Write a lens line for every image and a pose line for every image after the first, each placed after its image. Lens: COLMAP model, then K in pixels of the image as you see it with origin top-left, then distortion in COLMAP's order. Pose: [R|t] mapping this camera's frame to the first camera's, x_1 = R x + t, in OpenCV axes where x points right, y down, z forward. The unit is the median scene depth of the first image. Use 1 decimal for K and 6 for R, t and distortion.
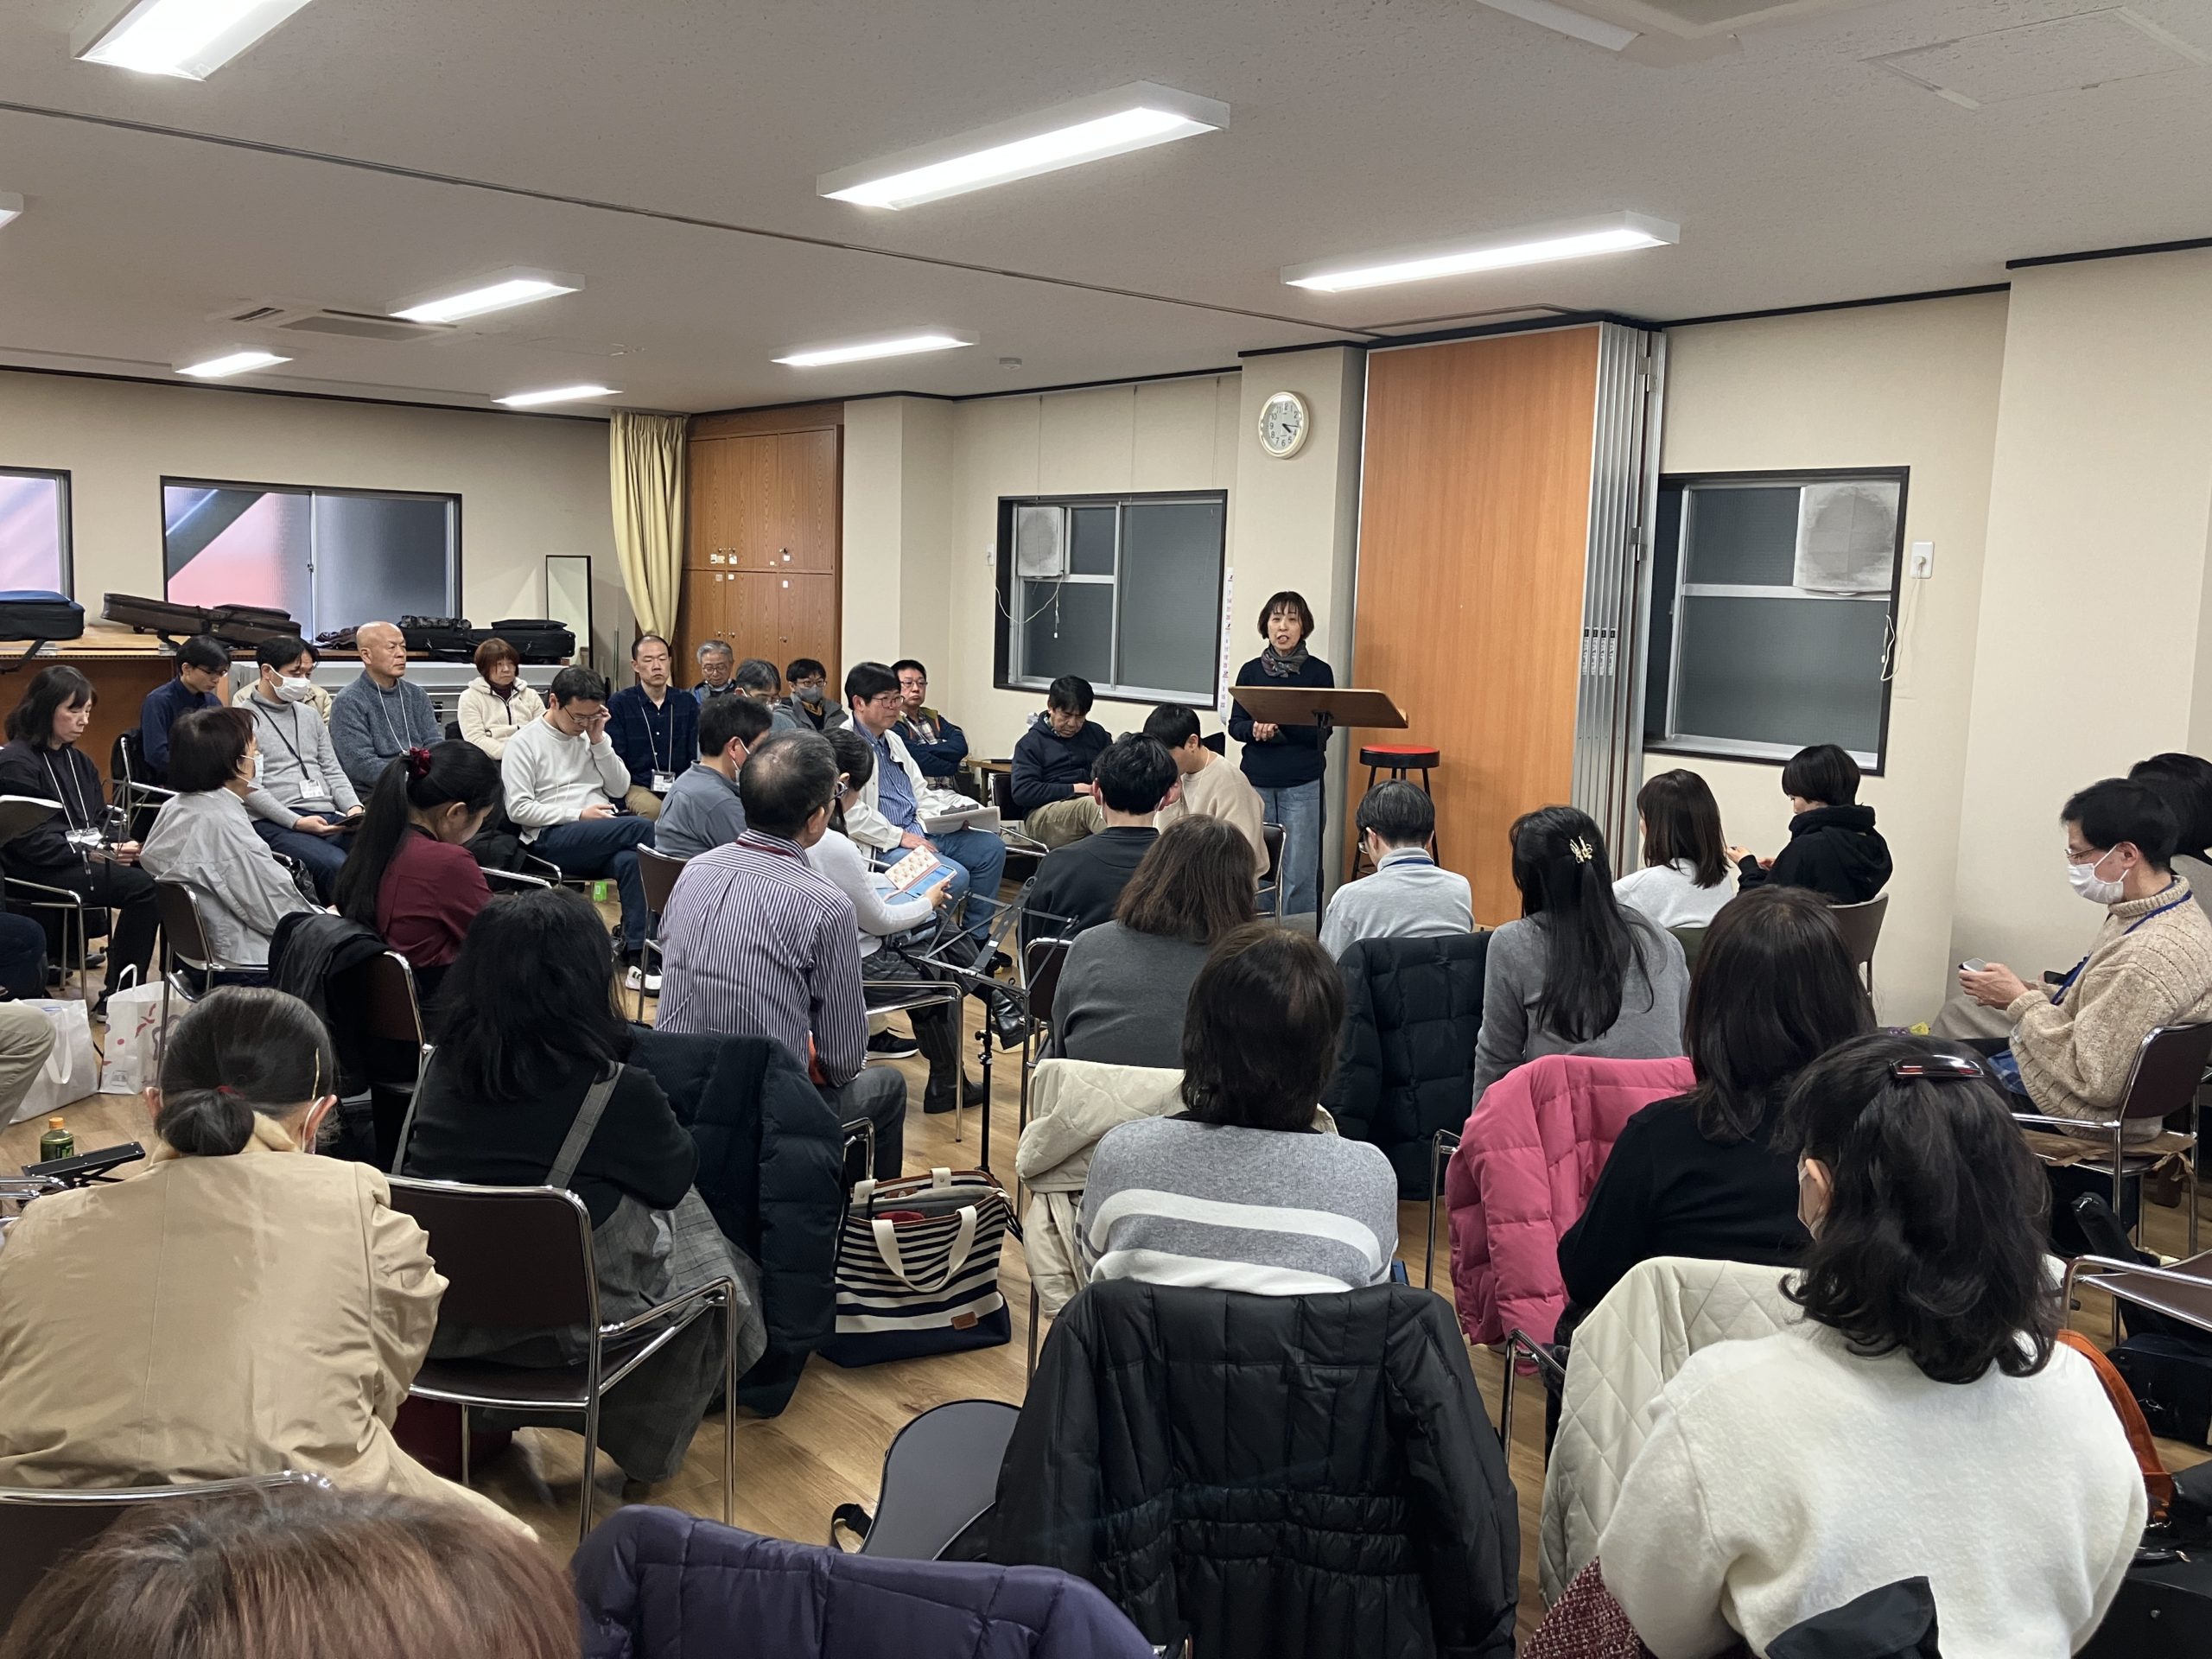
lens RADIAL K [[1802.4, 0, 1089.8], [0, 1802.4, 826.6], [0, 0, 1]] dist [0.007712, -0.002395]
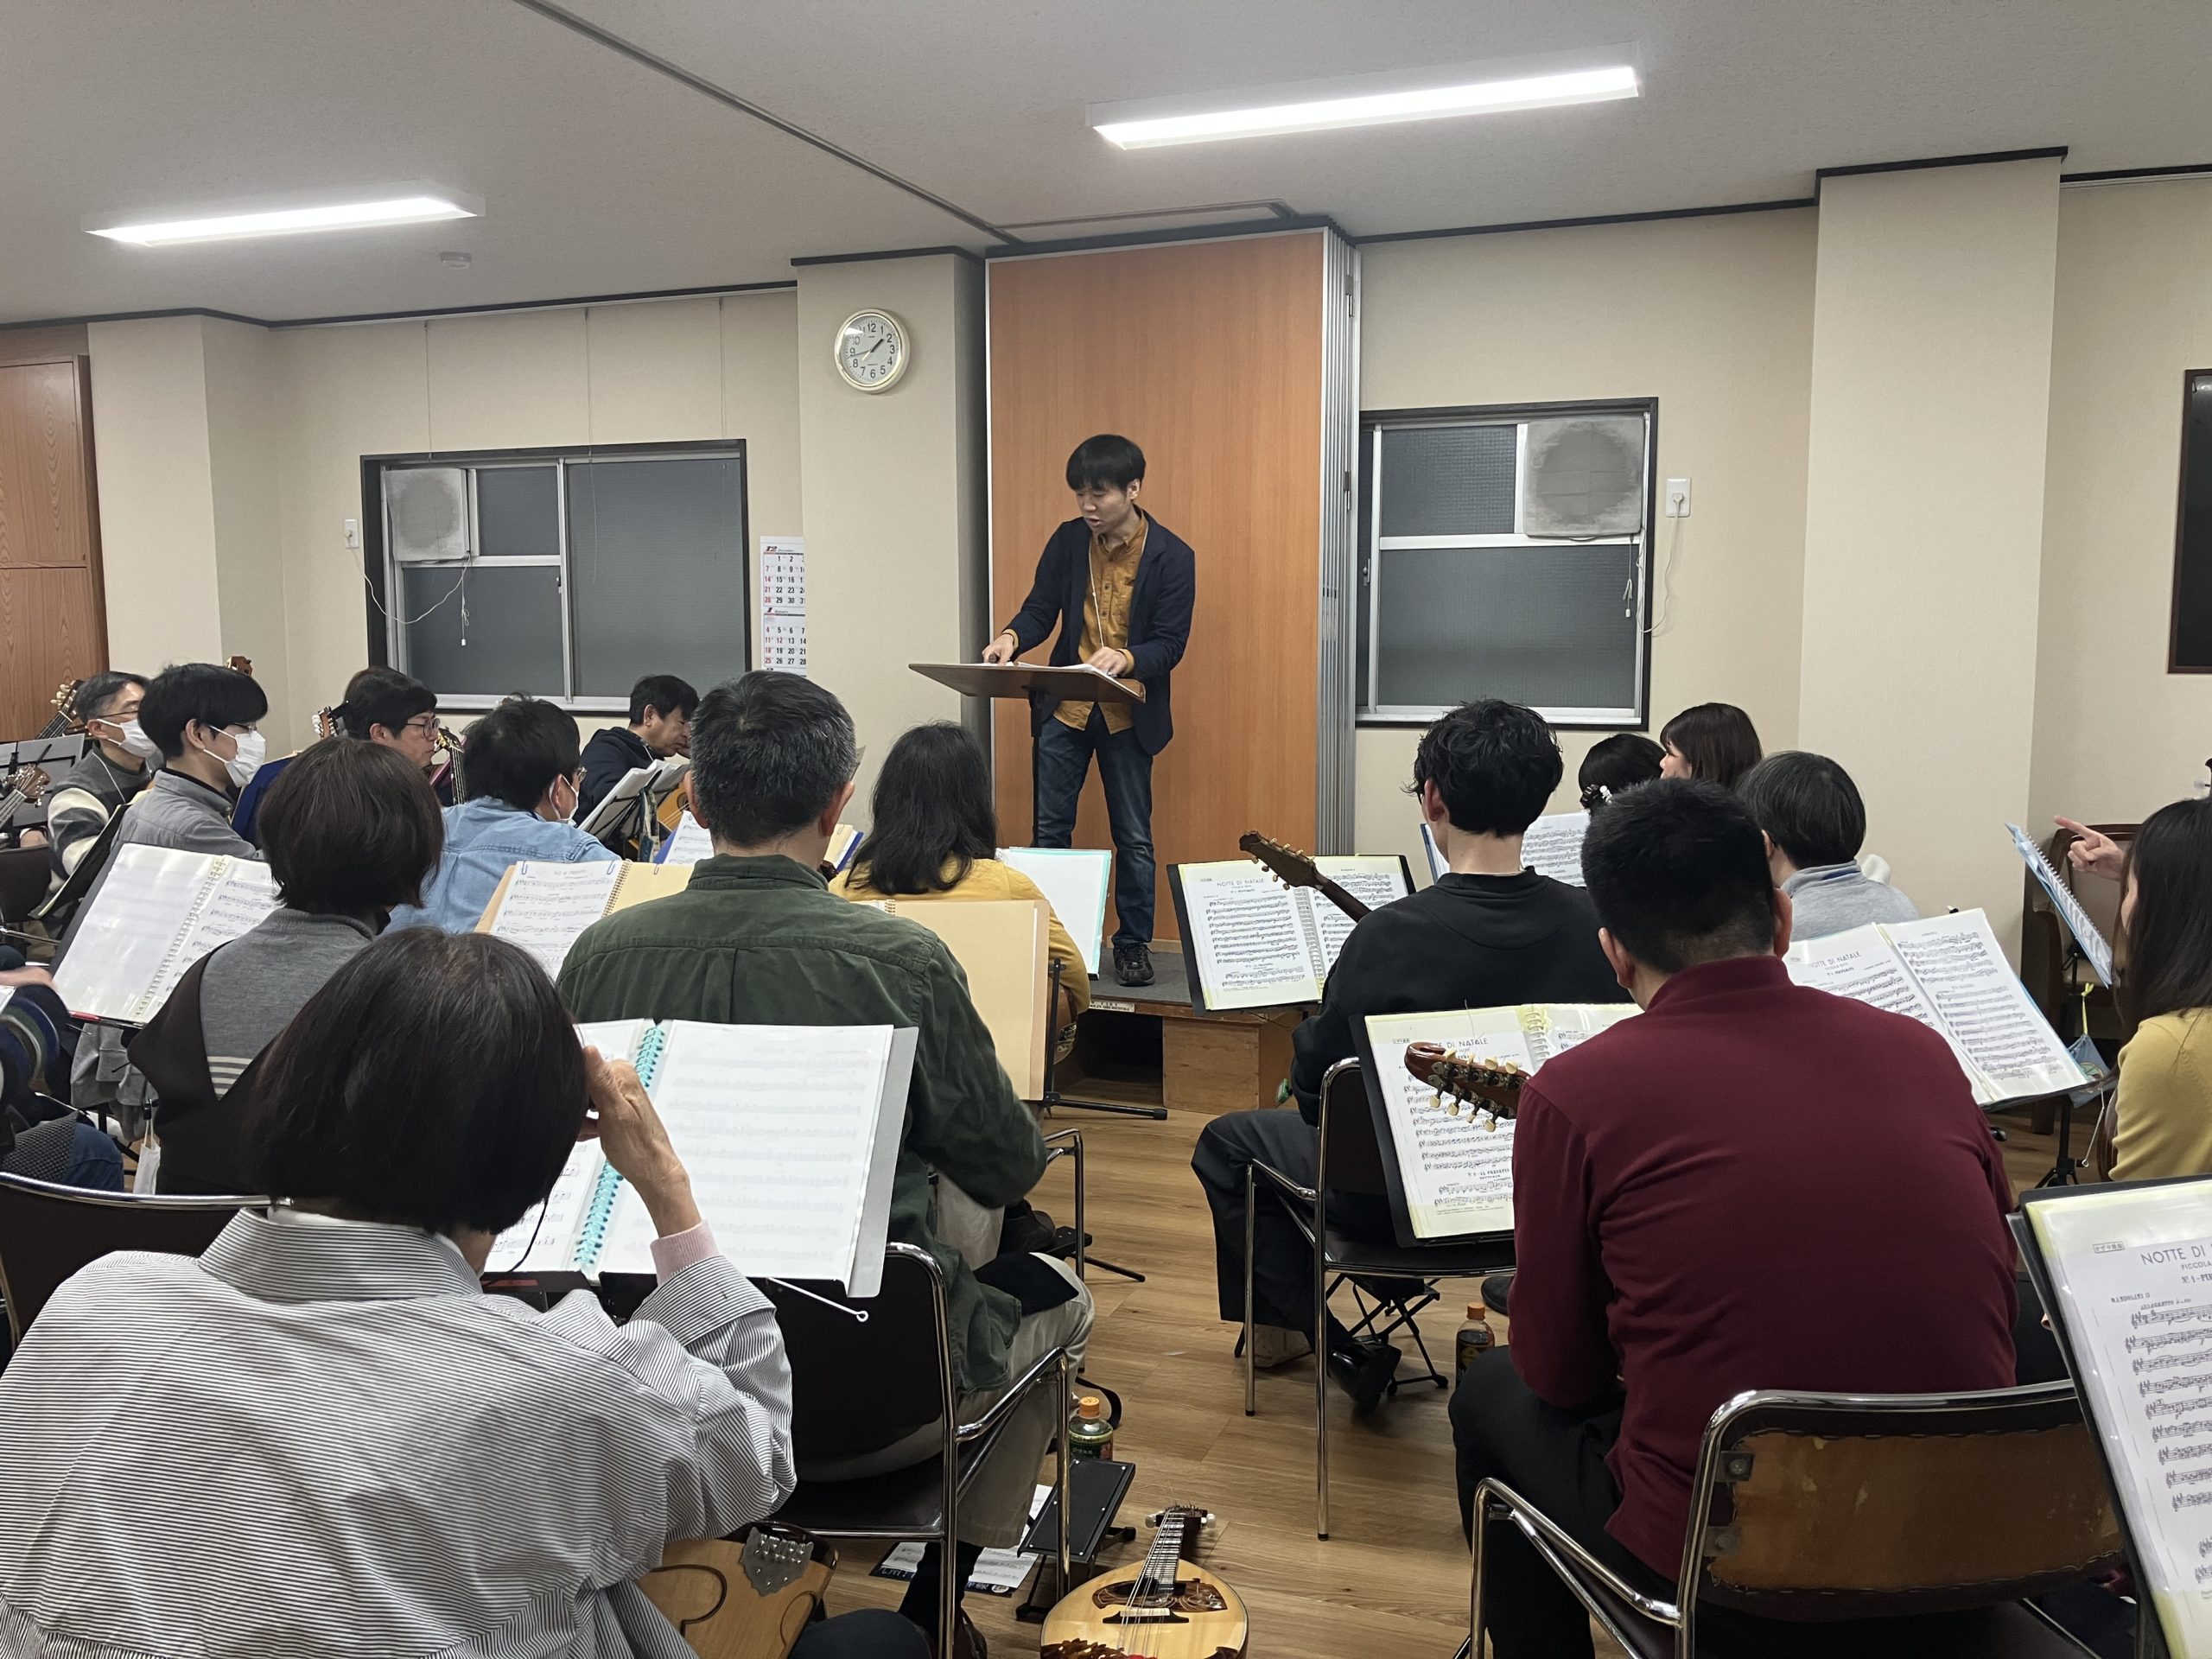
lens RADIAL K [[1802.4, 0, 1089.8], [0, 1802.4, 826.6], [0, 0, 1]] dist [0.007712, -0.002395]
pose [[0.868018, -0.097585, 0.486849, -0.227750], [0.097812, 0.994890, 0.025025, -0.026141], [-0.486803, 0.025898, 0.873128, 0.277695]]
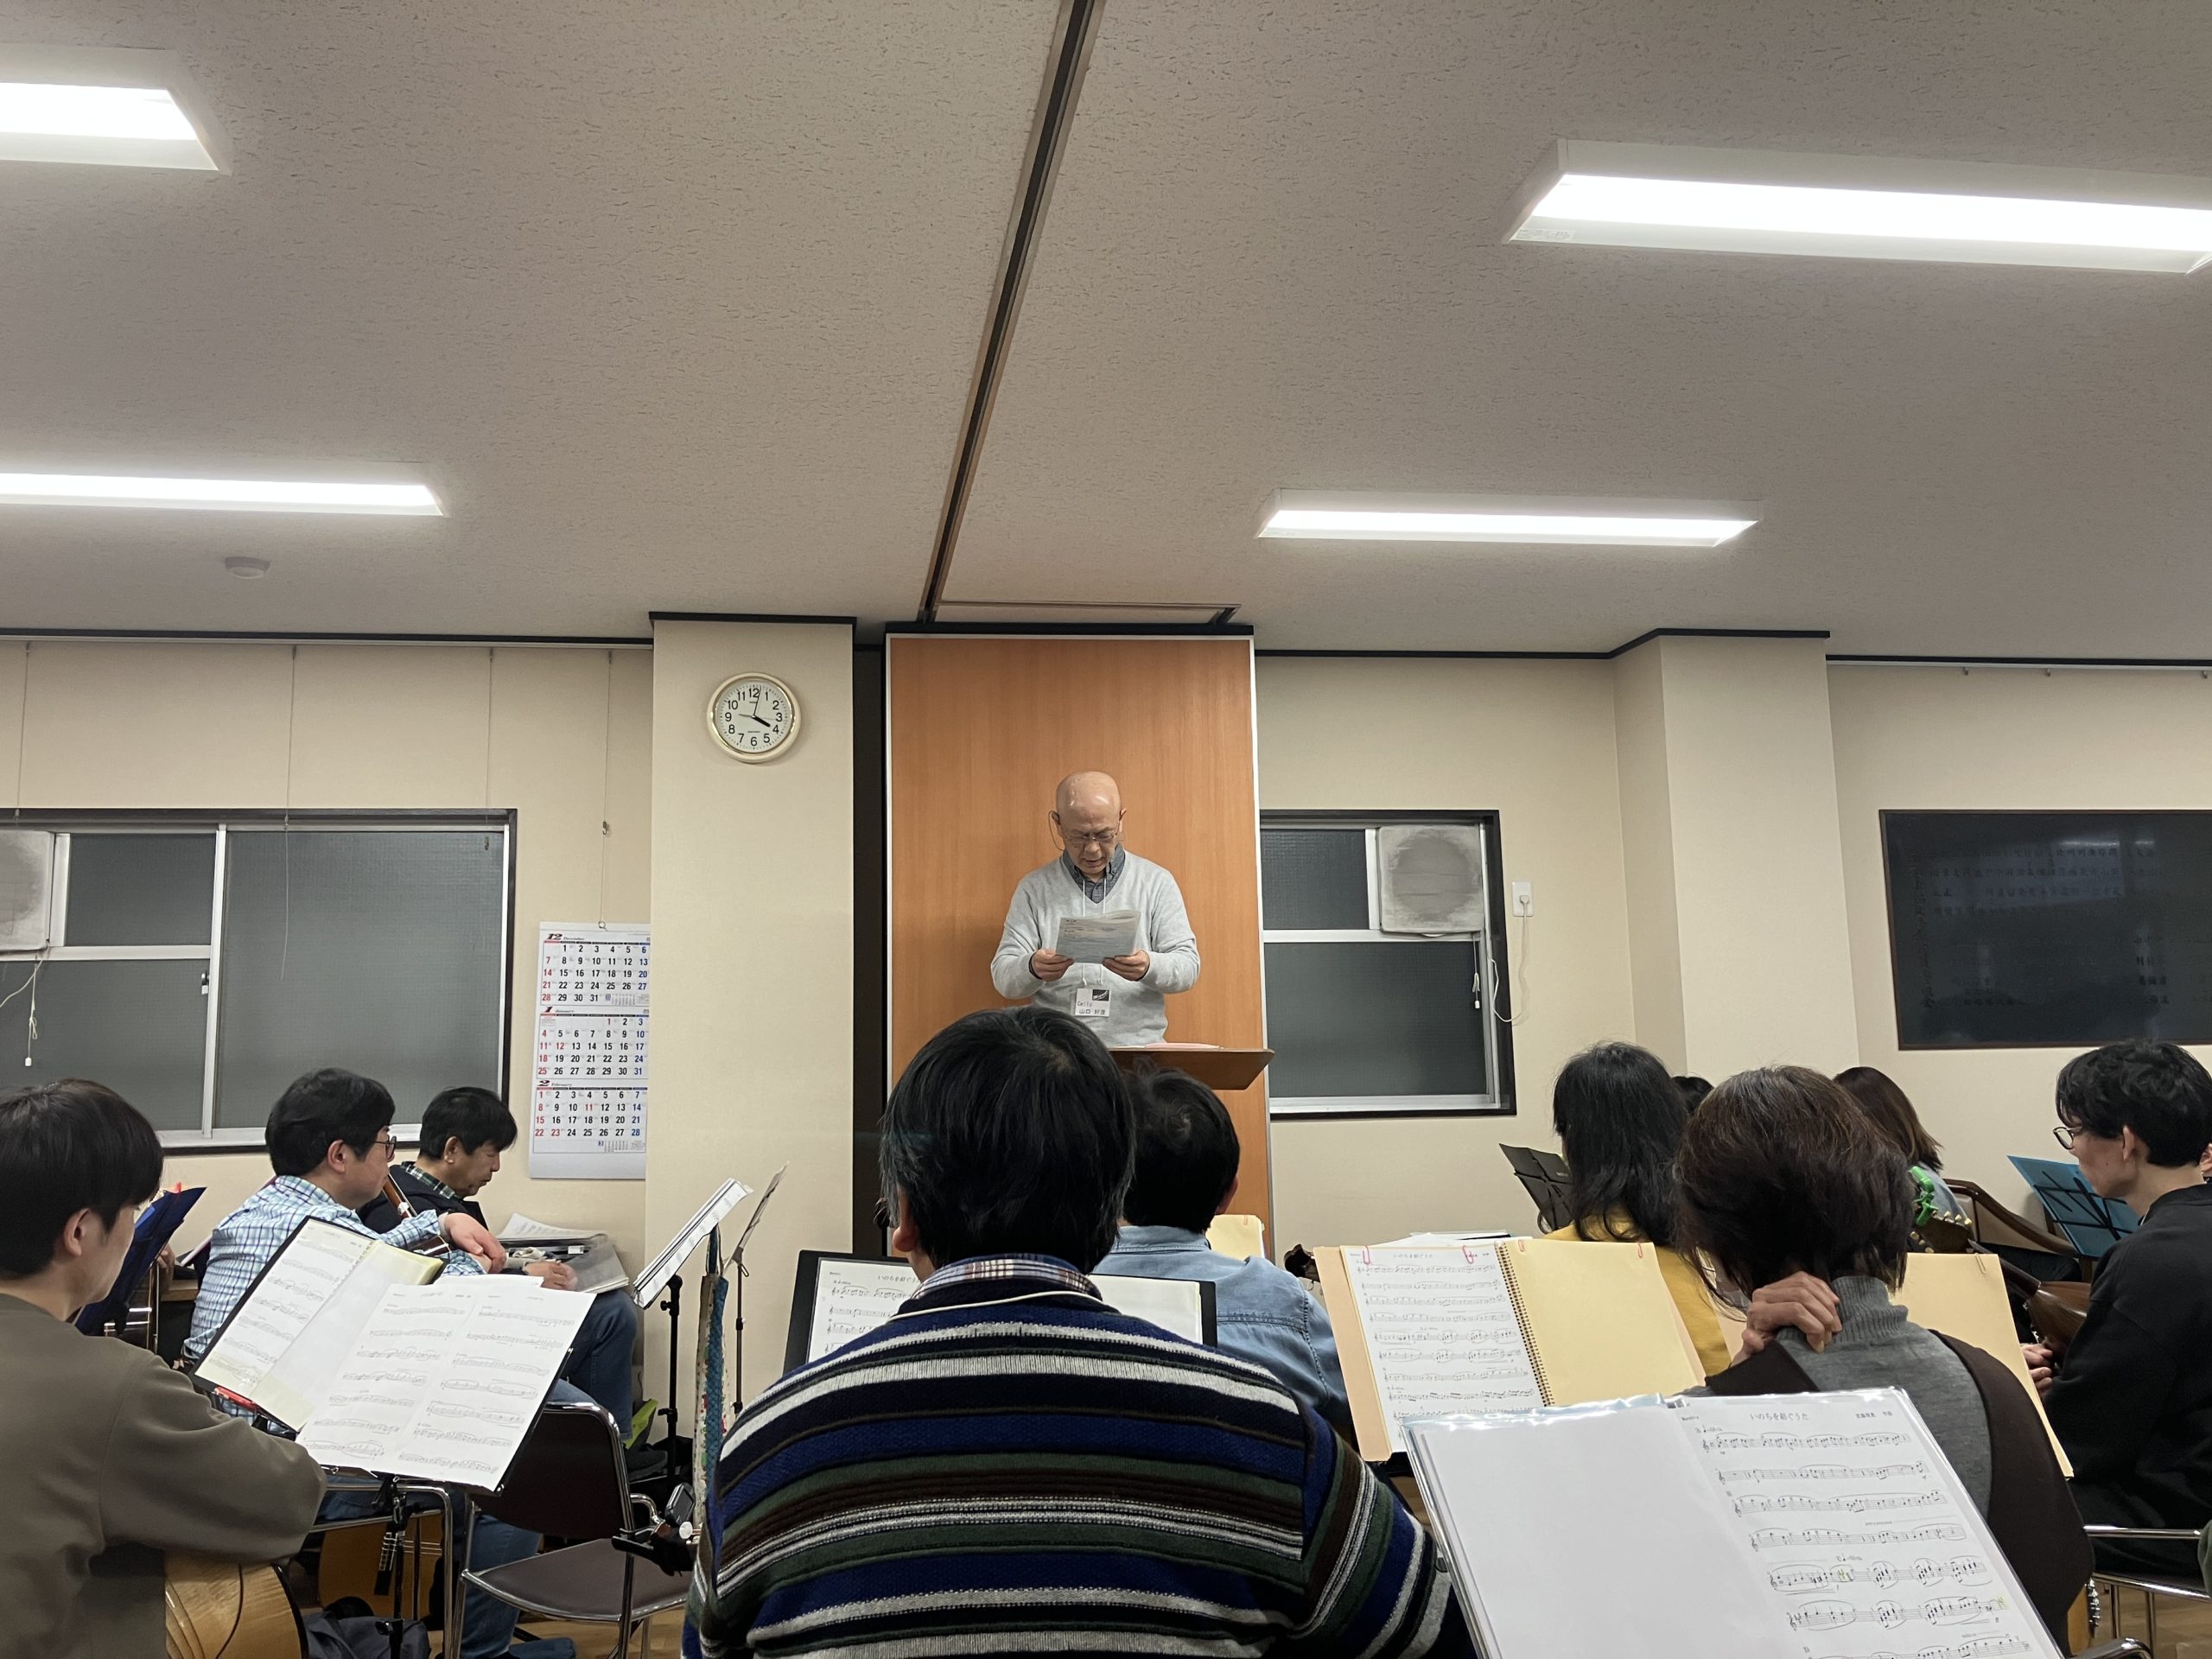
lens RADIAL K [[1825.1, 0, 1074.5], [0, 1825.1, 784.4], [0, 0, 1]] dist [0.035648, -0.001492]
pose [[0.504770, 0.082998, 0.859255, -0.476597], [0.145995, 0.972822, -0.179732, -0.050161], [-0.850819, 0.216170, 0.478934, 0.579180]]
